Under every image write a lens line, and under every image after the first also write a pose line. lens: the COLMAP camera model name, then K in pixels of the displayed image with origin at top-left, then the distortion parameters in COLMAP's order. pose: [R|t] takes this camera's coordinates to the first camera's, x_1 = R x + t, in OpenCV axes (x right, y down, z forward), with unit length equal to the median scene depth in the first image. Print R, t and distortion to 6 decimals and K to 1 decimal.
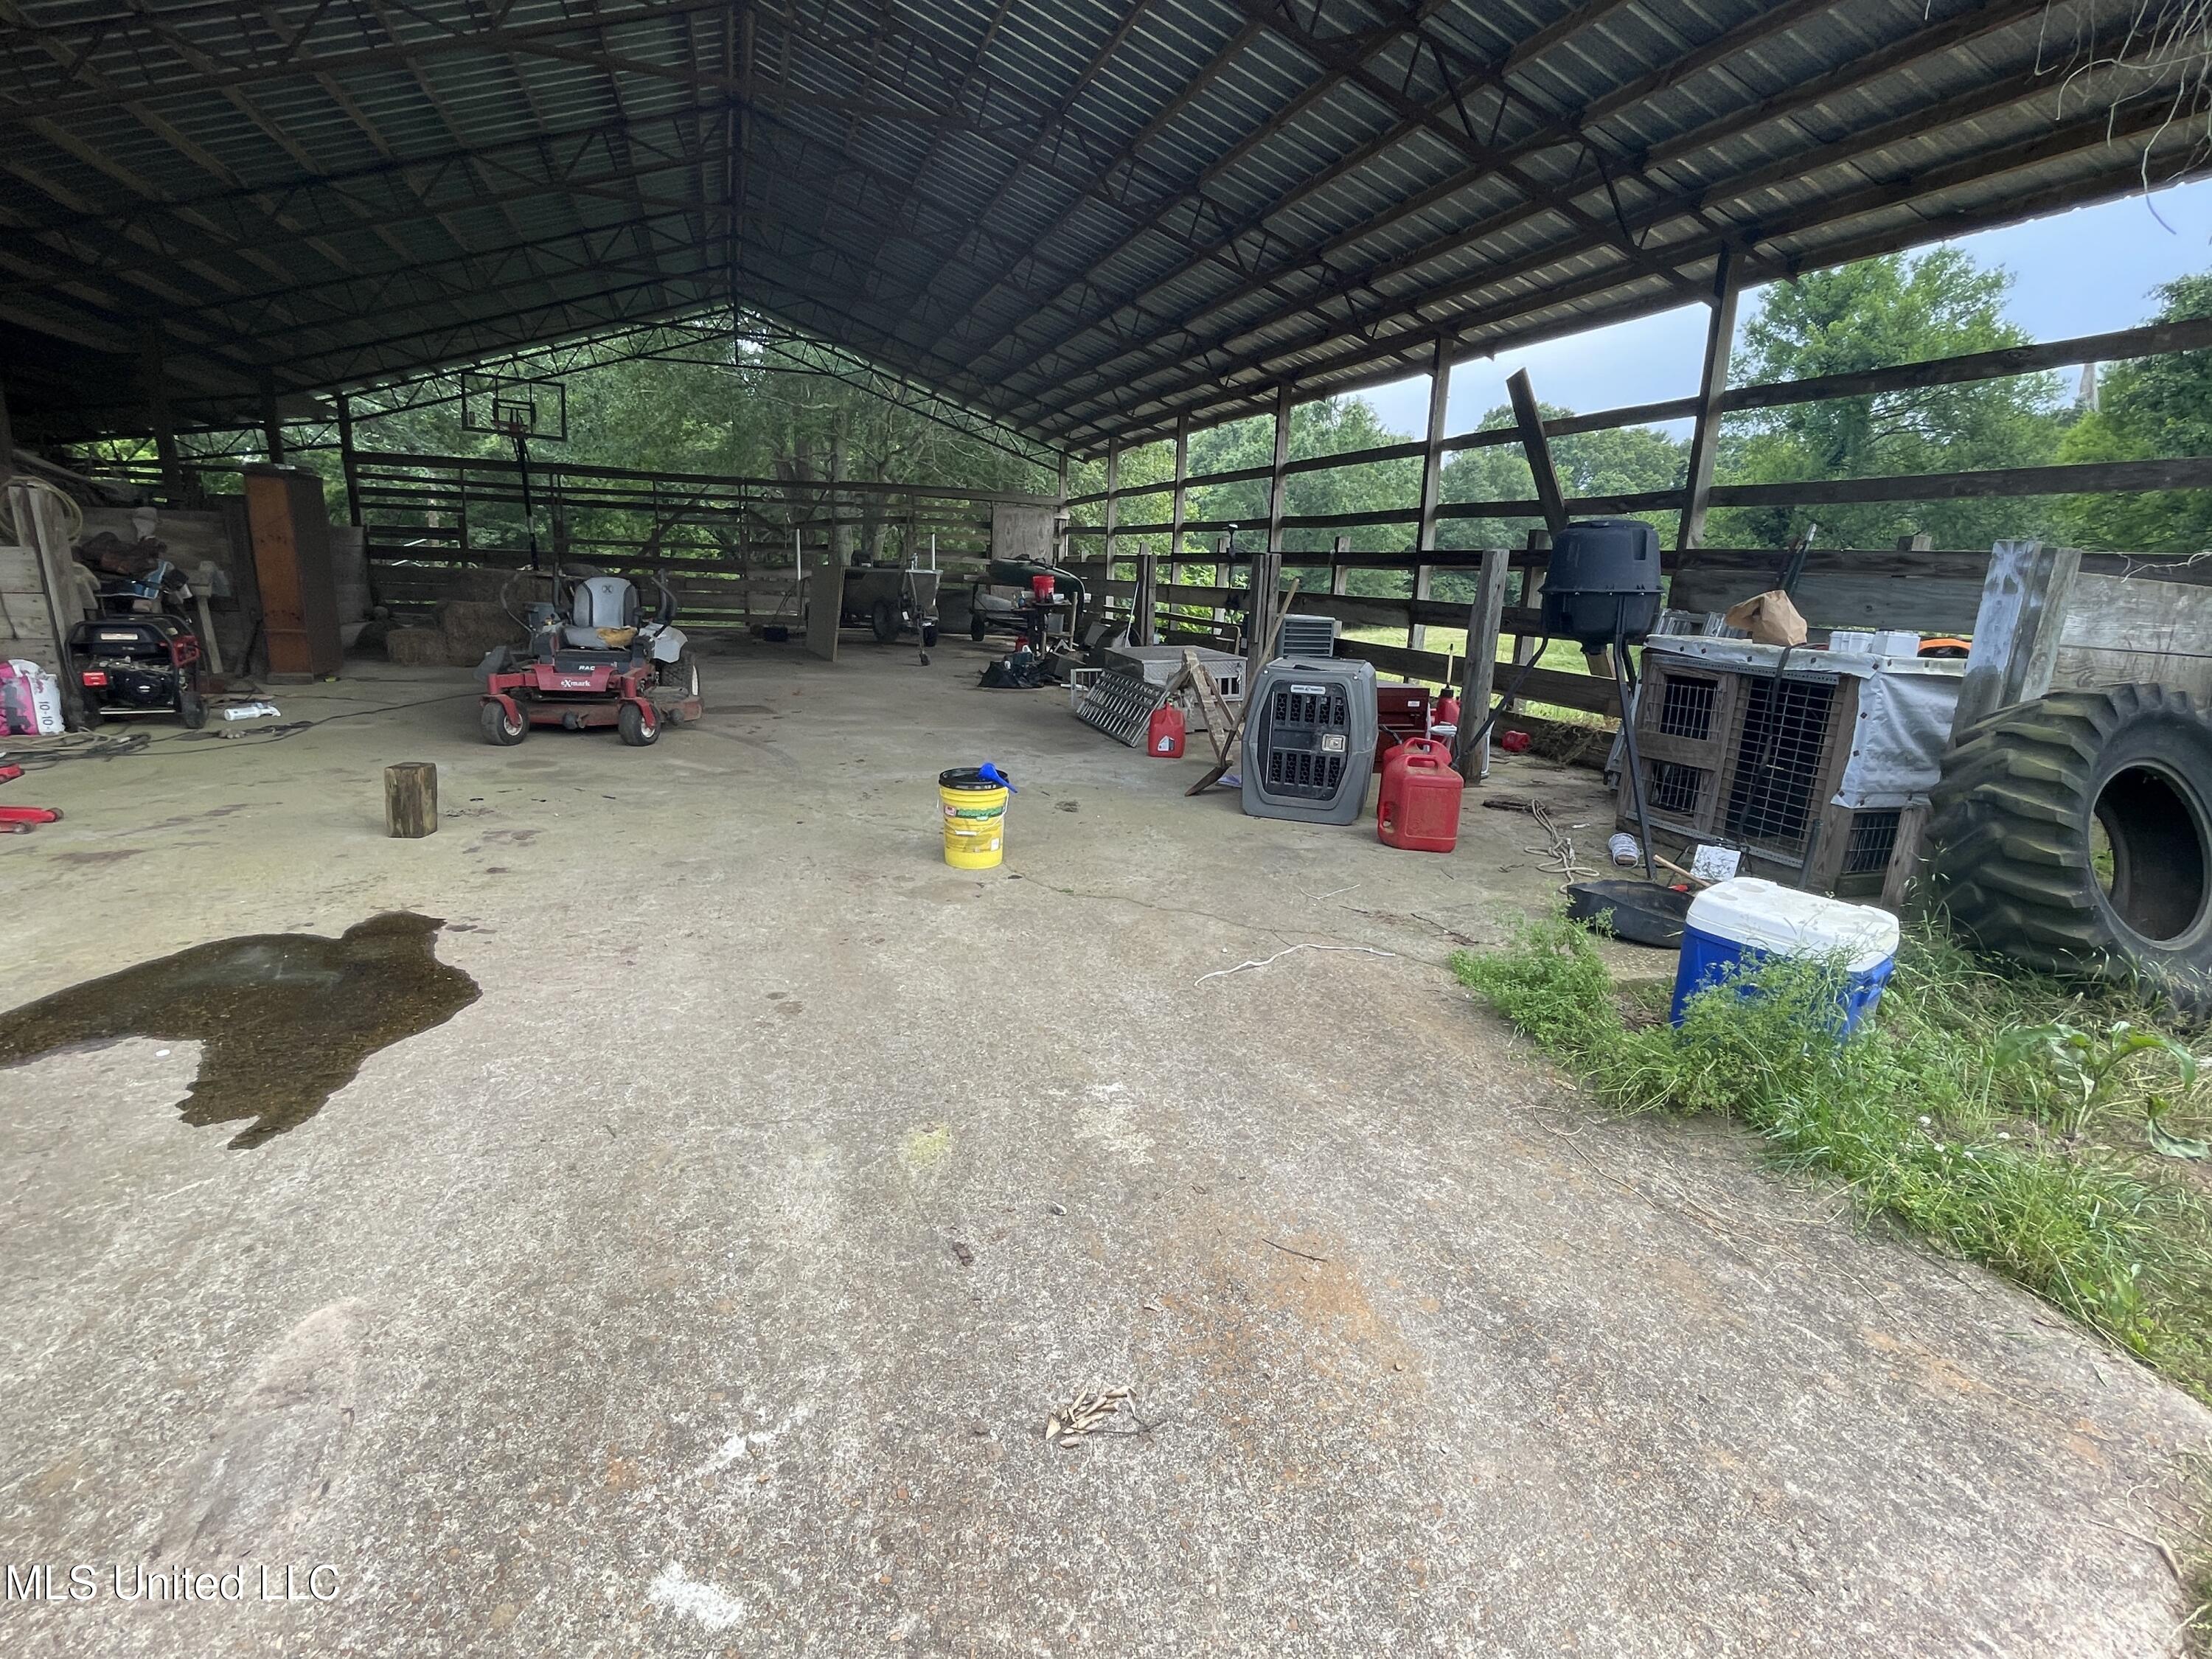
lens RADIAL K [[1050.7, 0, 1106.0], [0, 1050.7, 829.5], [0, 0, 1]] dist [-0.001892, 0.004786]
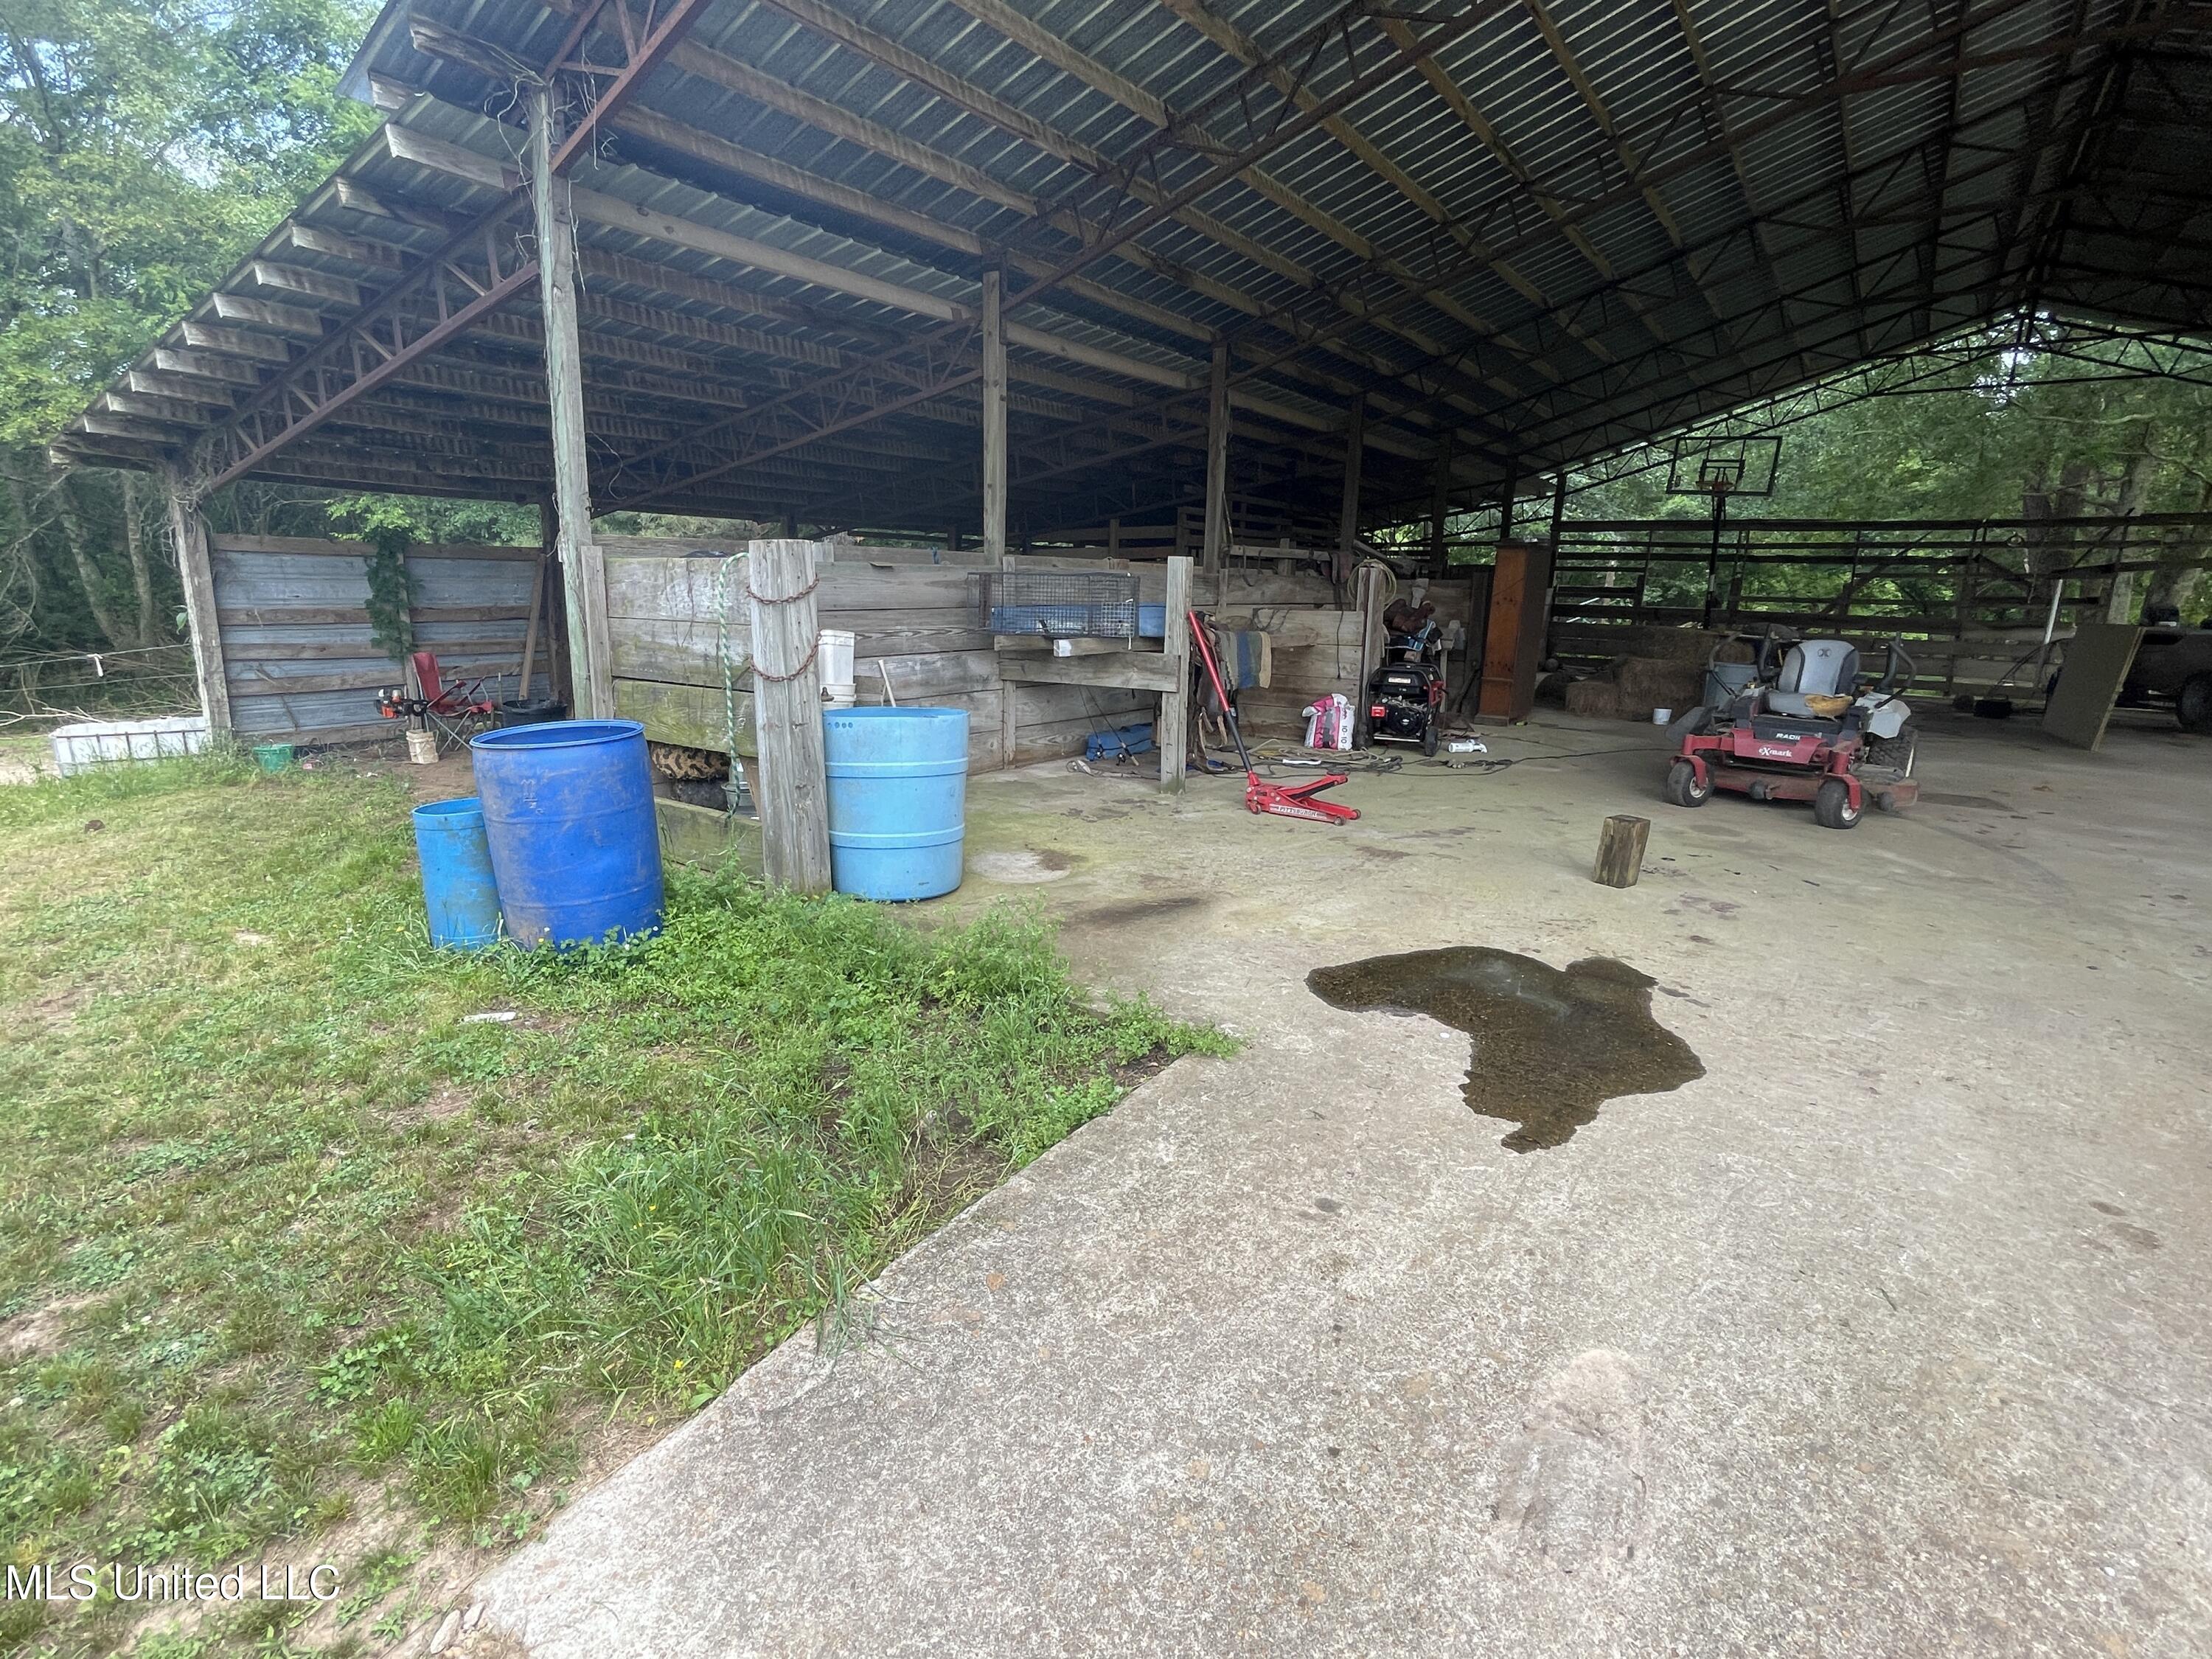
lens RADIAL K [[1050.7, 0, 1106.0], [0, 1050.7, 829.5], [0, 0, 1]] dist [-0.001892, 0.004786]
pose [[0.585941, 0.162351, -0.793924, -0.112703], [-0.200535, 0.978303, 0.052054, -0.000915], [0.785149, 0.128709, 0.605785, -0.029675]]
